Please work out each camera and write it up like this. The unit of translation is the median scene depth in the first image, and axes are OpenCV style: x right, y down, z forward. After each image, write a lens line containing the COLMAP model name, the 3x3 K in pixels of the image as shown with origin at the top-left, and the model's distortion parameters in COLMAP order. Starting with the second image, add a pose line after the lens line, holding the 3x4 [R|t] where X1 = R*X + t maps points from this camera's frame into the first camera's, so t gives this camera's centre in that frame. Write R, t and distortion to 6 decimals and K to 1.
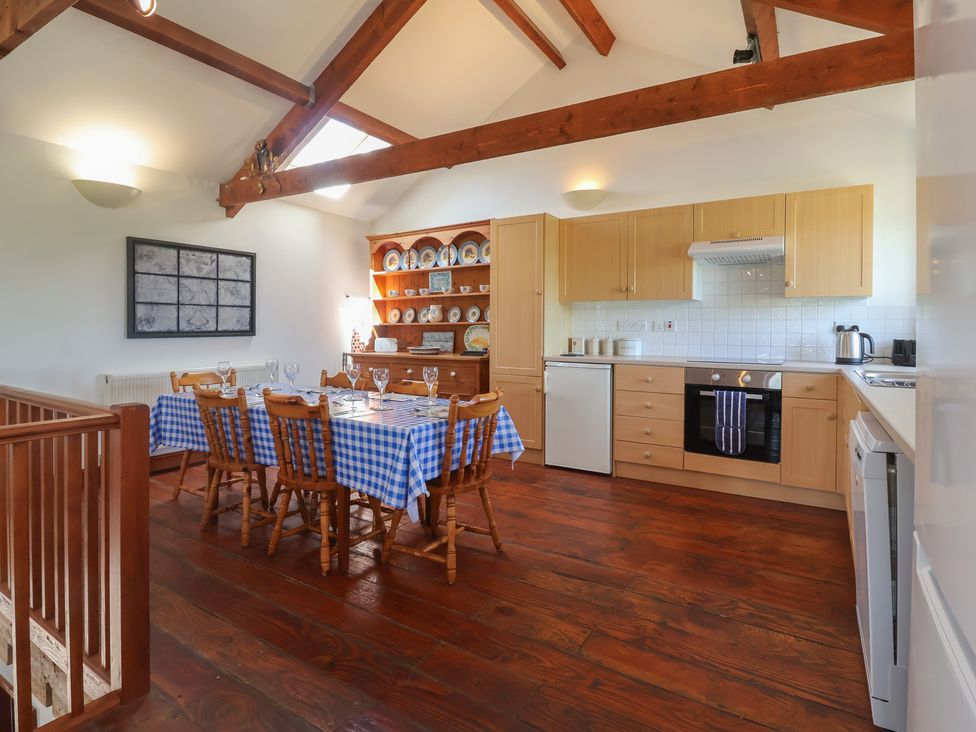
lens RADIAL K [[519.6, 0, 491.6], [0, 519.6, 331.2], [0, 0, 1]] dist [-0.004852, -0.006660]
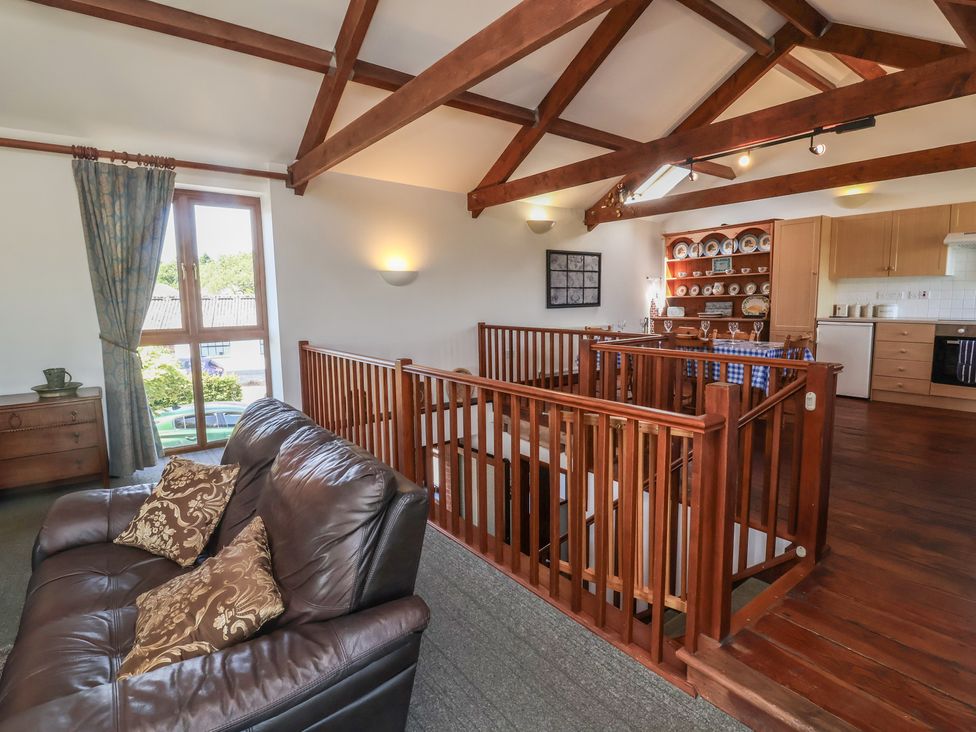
lens RADIAL K [[504.7, 0, 495.0], [0, 504.7, 359.4], [0, 0, 1]] dist [-0.004774, -0.011685]
pose [[0.934648, 0.023340, -0.354808, -0.232719], [0.016386, 0.993956, 0.108549, -0.002622], [0.355197, -0.107269, 0.928616, -0.615296]]
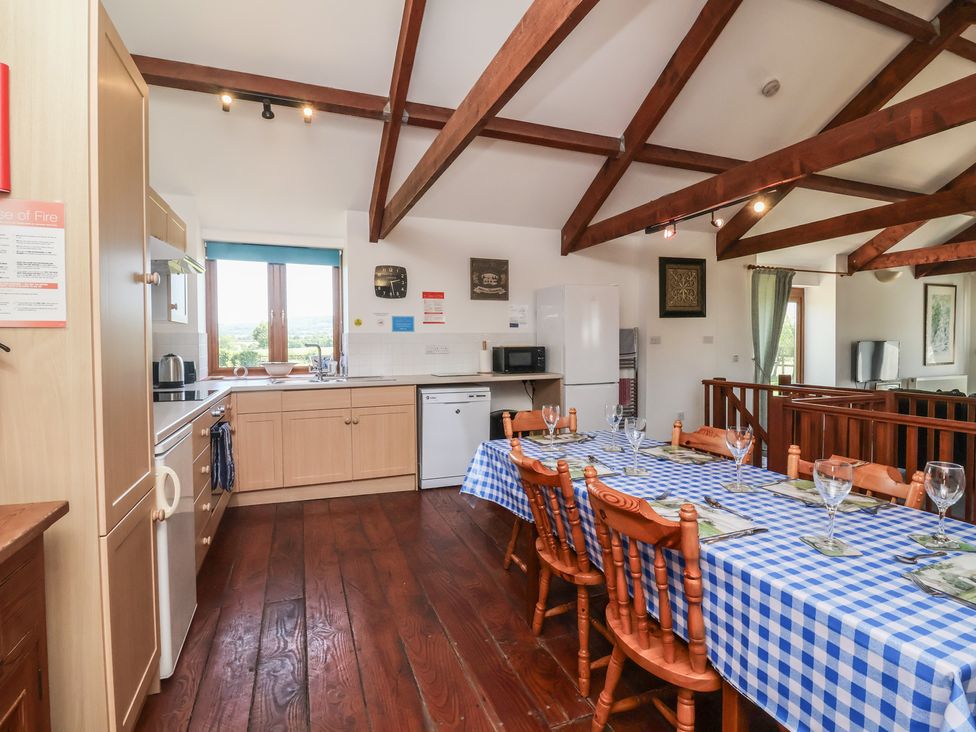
lens RADIAL K [[504.7, 0, 493.1], [0, 504.7, 360.2], [0, 0, 1]] dist [-0.004774, -0.011685]
pose [[-0.803526, -0.024642, 0.594760, -0.355364], [0.002978, 0.998964, 0.045412, -0.028749], [-0.595262, 0.038260, -0.802620, 1.153203]]
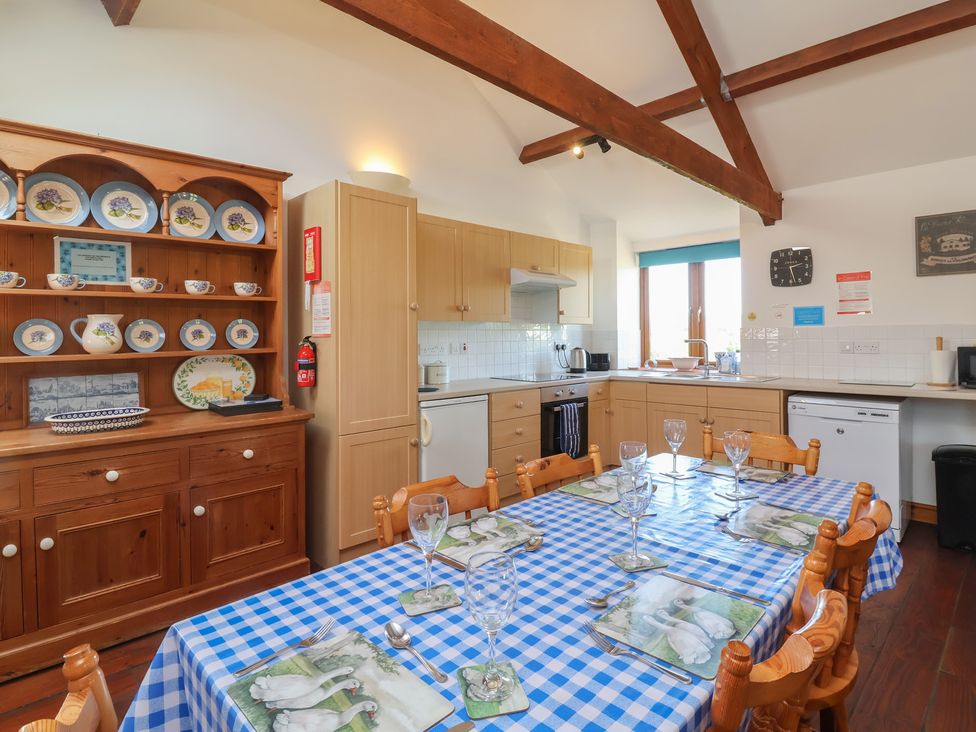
lens RADIAL K [[519.6, 0, 492.5], [0, 519.6, 329.6], [0, 0, 1]] dist [-0.004852, -0.006660]
pose [[0.233390, 0.004325, 0.972374, -0.576033], [0.016333, 0.999832, -0.008367, -0.035201], [-0.972246, 0.017835, 0.233280, 0.723923]]
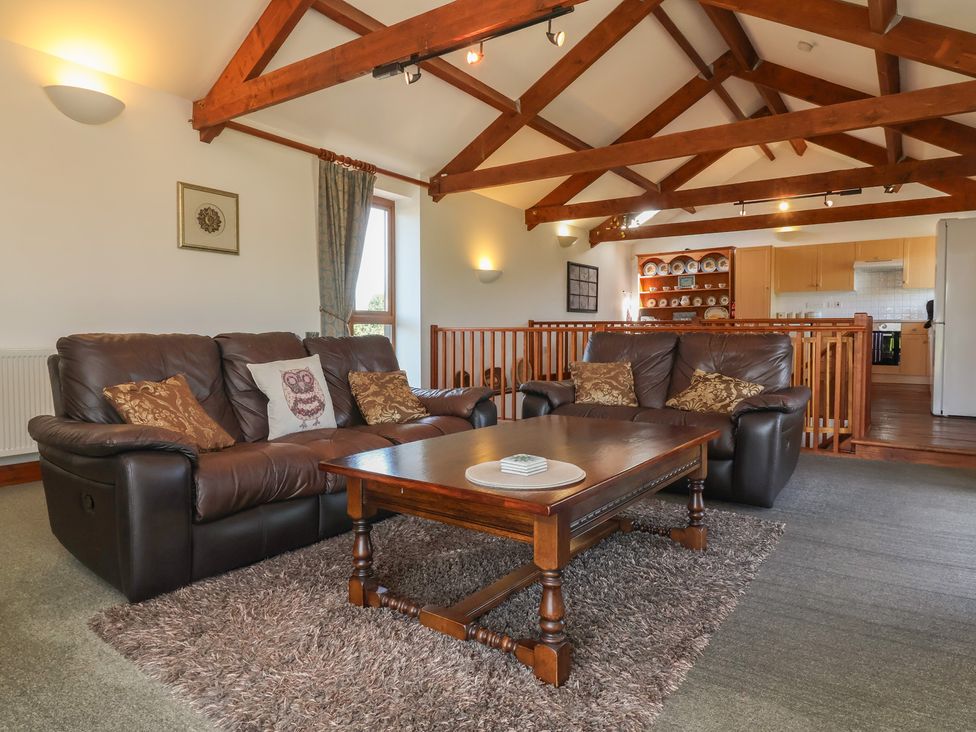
lens RADIAL K [[595.0, 0, 487.0], [0, 595.0, 363.1], [0, 0, 1]] dist [-0.015819, -0.005942]
pose [[0.997487, -0.001745, -0.070824, -0.777556], [0.004852, 0.999032, 0.043726, 0.101960], [0.070679, -0.043959, 0.996530, -1.241899]]
